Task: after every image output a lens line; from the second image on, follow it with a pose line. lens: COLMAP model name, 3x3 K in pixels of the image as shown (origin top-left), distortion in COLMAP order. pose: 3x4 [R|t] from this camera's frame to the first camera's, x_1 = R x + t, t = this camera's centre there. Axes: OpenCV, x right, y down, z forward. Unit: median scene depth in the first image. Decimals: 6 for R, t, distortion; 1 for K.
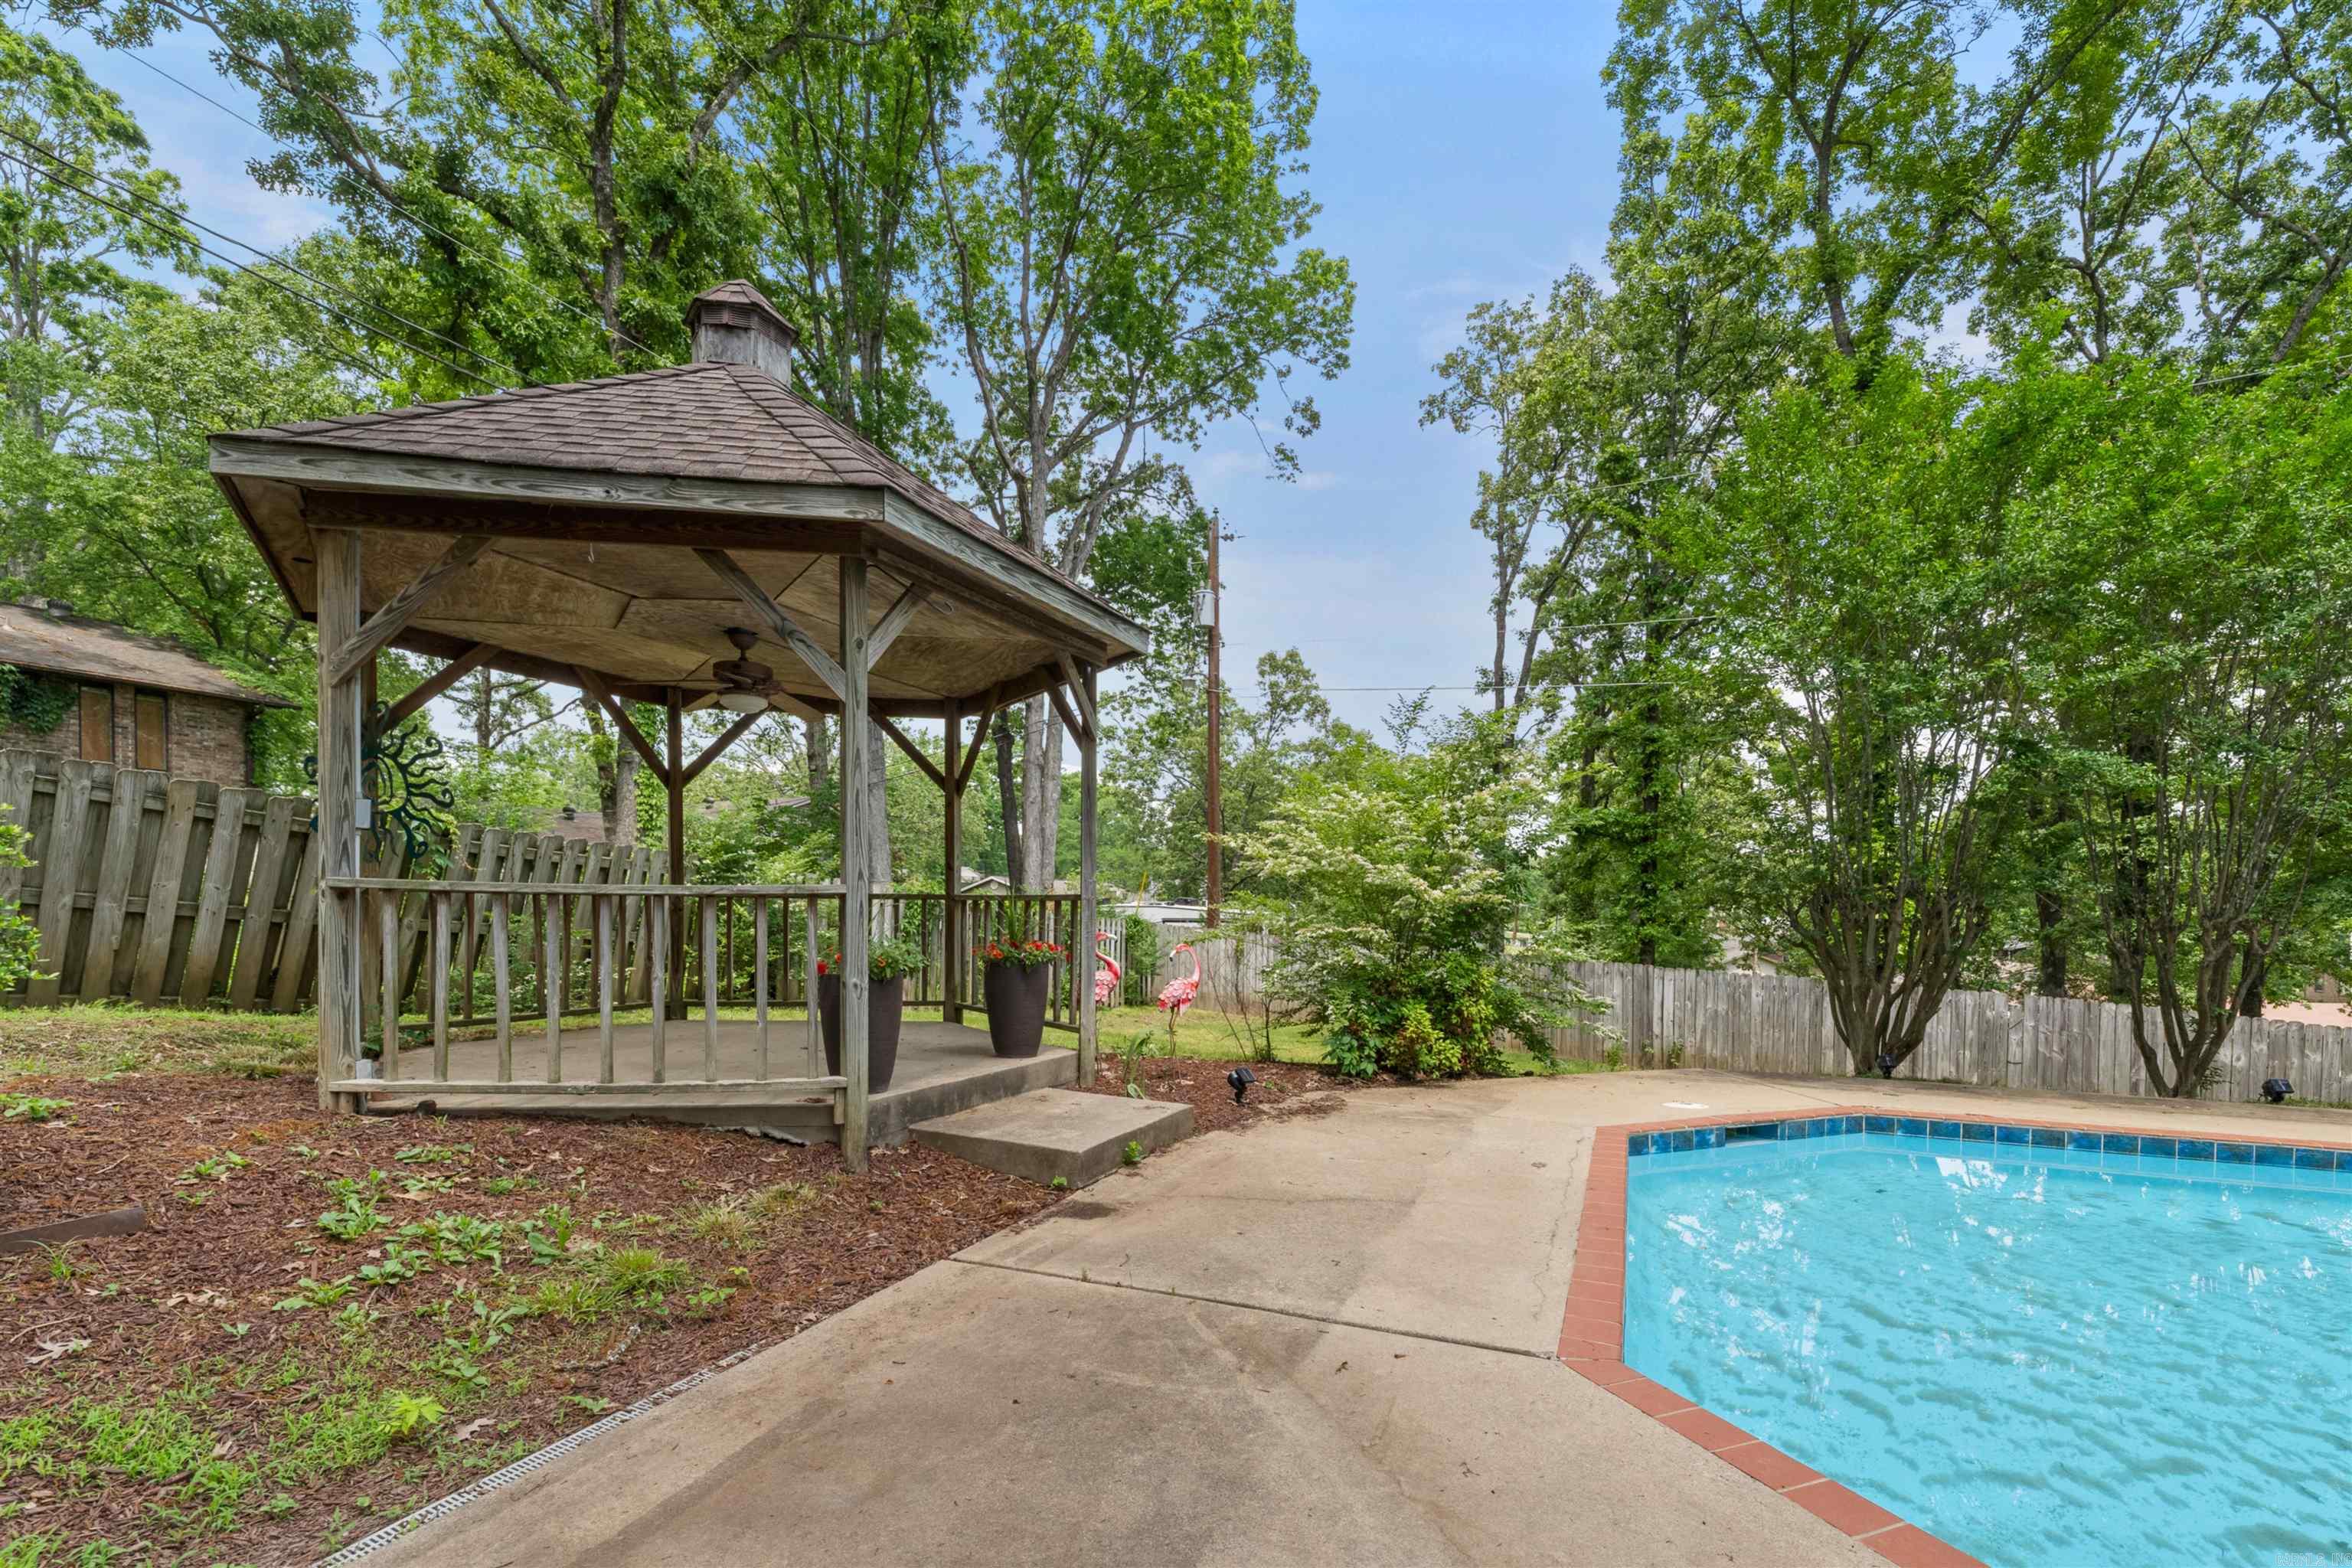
lens RADIAL K [[1035.9, 0, 1172.7], [0, 1035.9, 919.8], [0, 0, 1]] dist [0.021009, -0.005215]
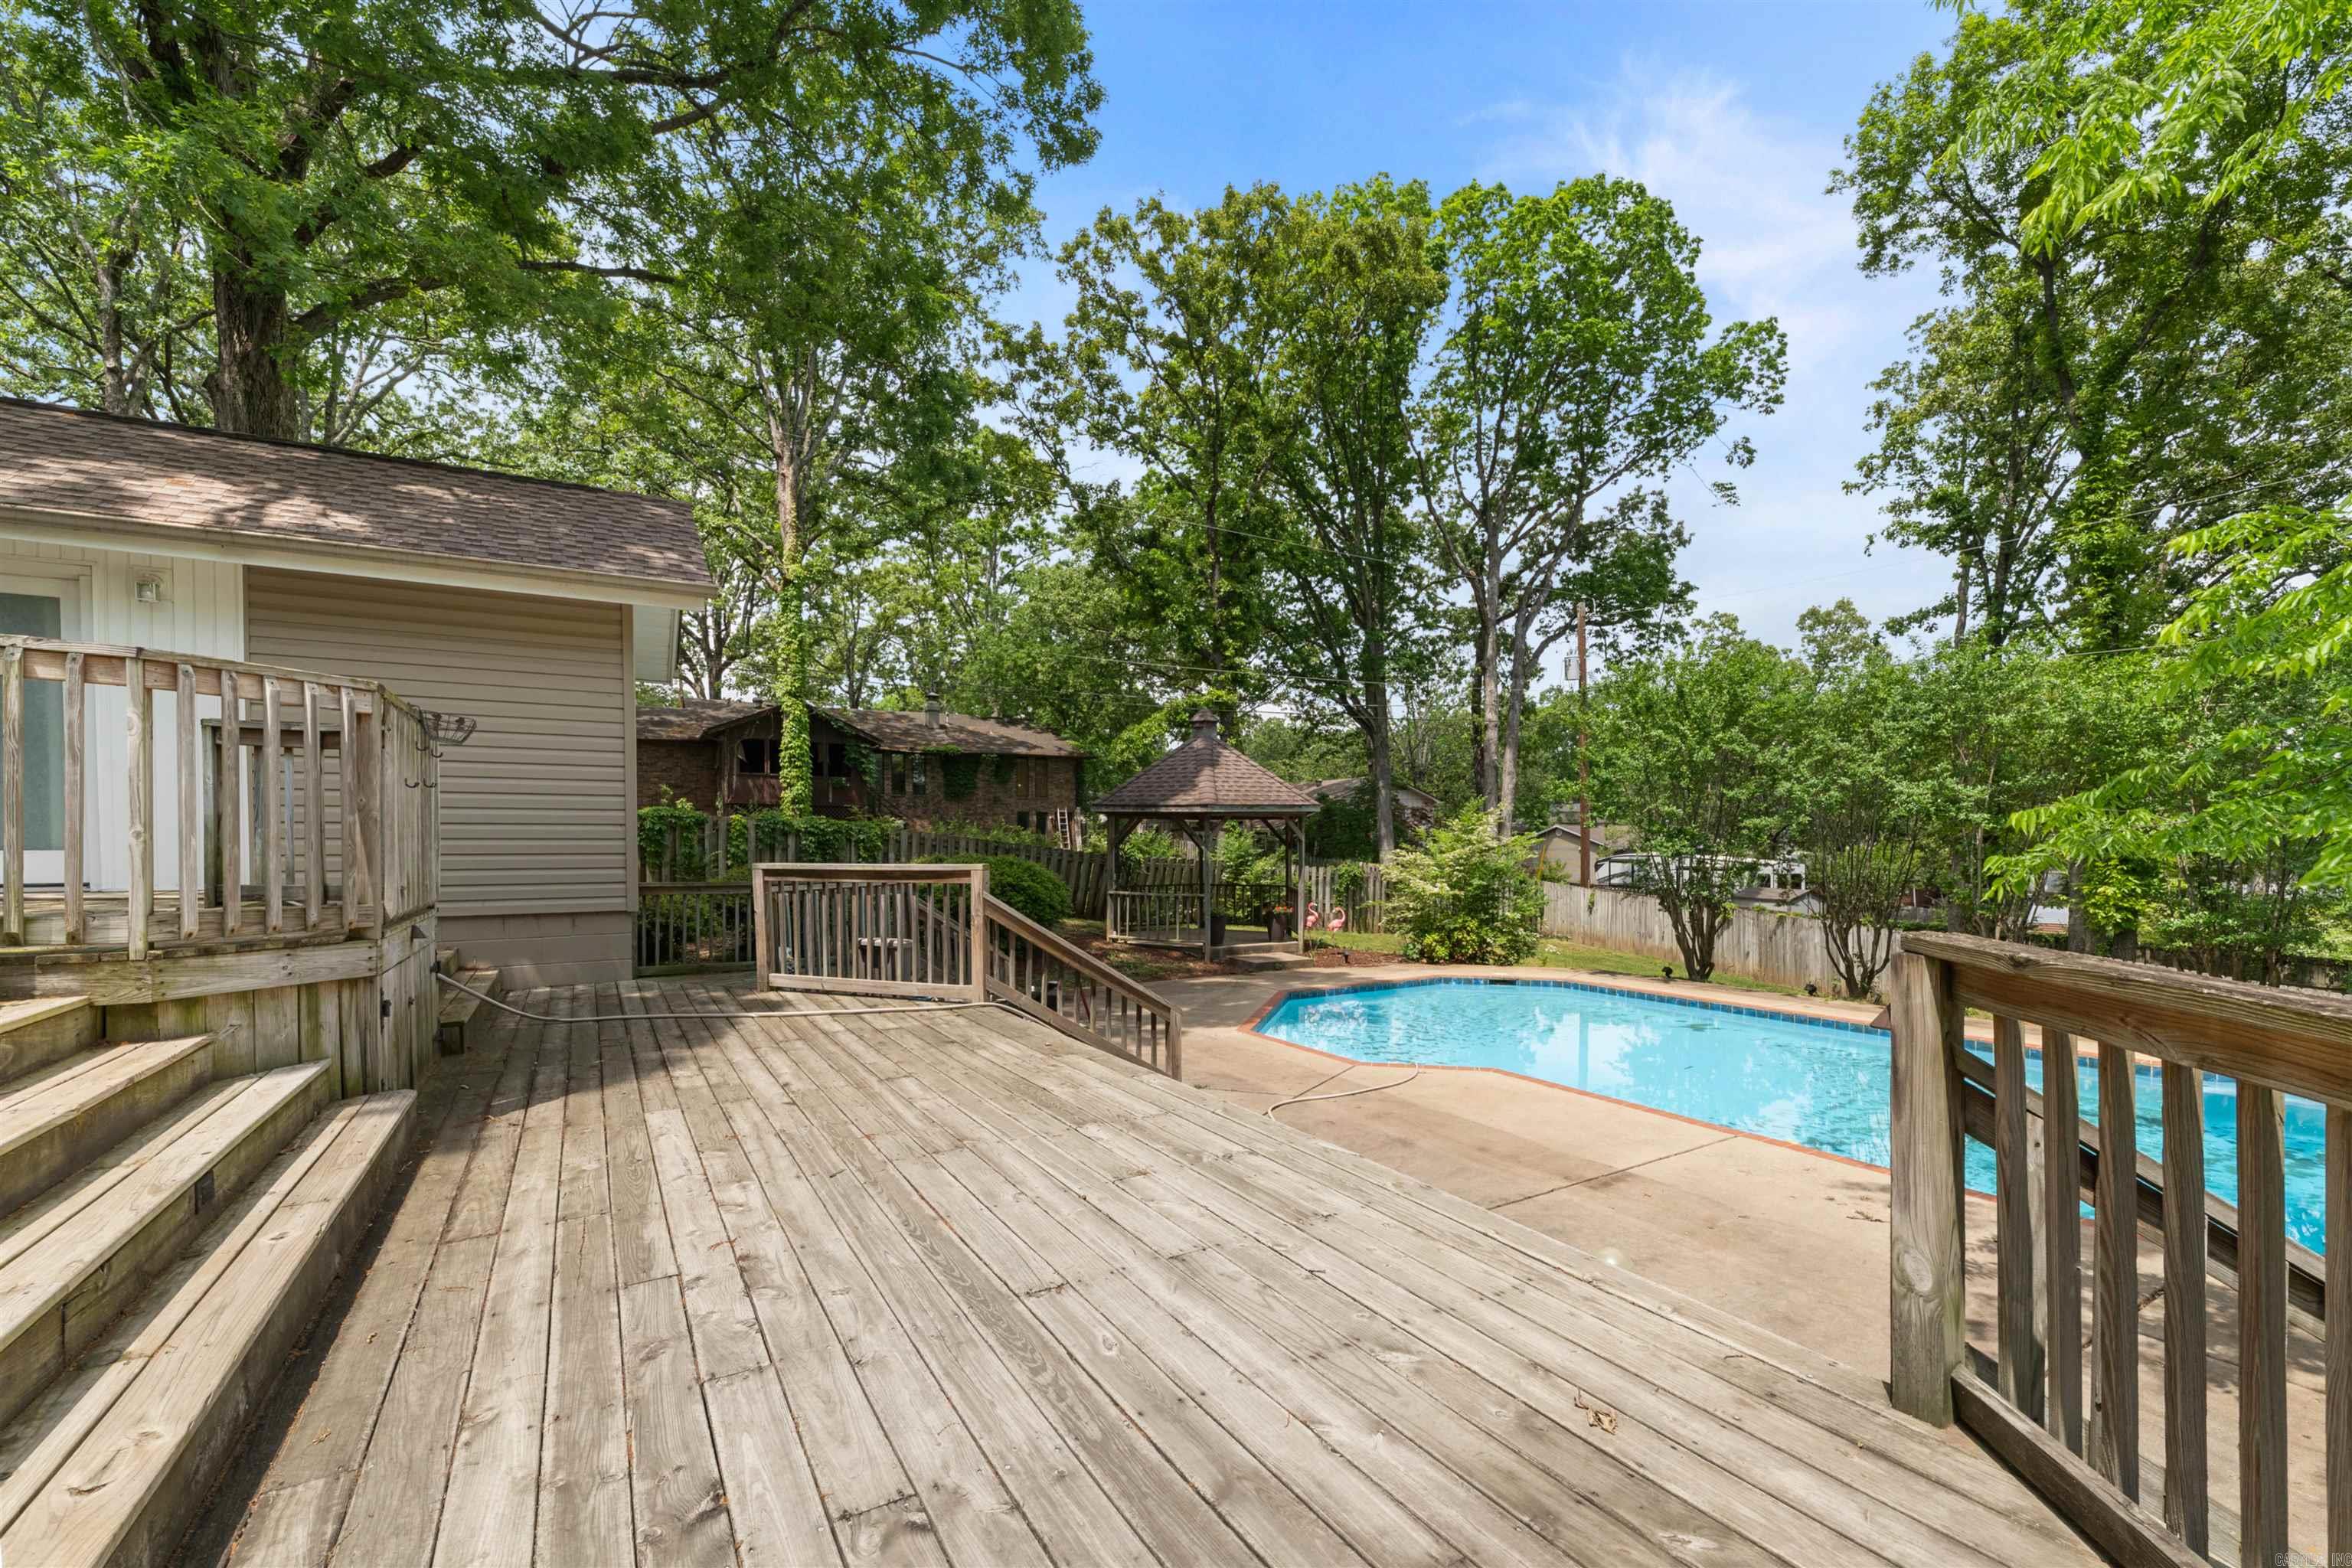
lens RADIAL K [[970.9, 0, 1168.9], [0, 970.9, 816.7], [0, 0, 1]] dist [-0.001279, -0.000737]
pose [[0.816197, -0.024344, -0.577261, 0.516384], [0.002196, 0.999235, -0.039034, -0.054627], [0.577769, 0.030592, 0.815627, -0.641437]]
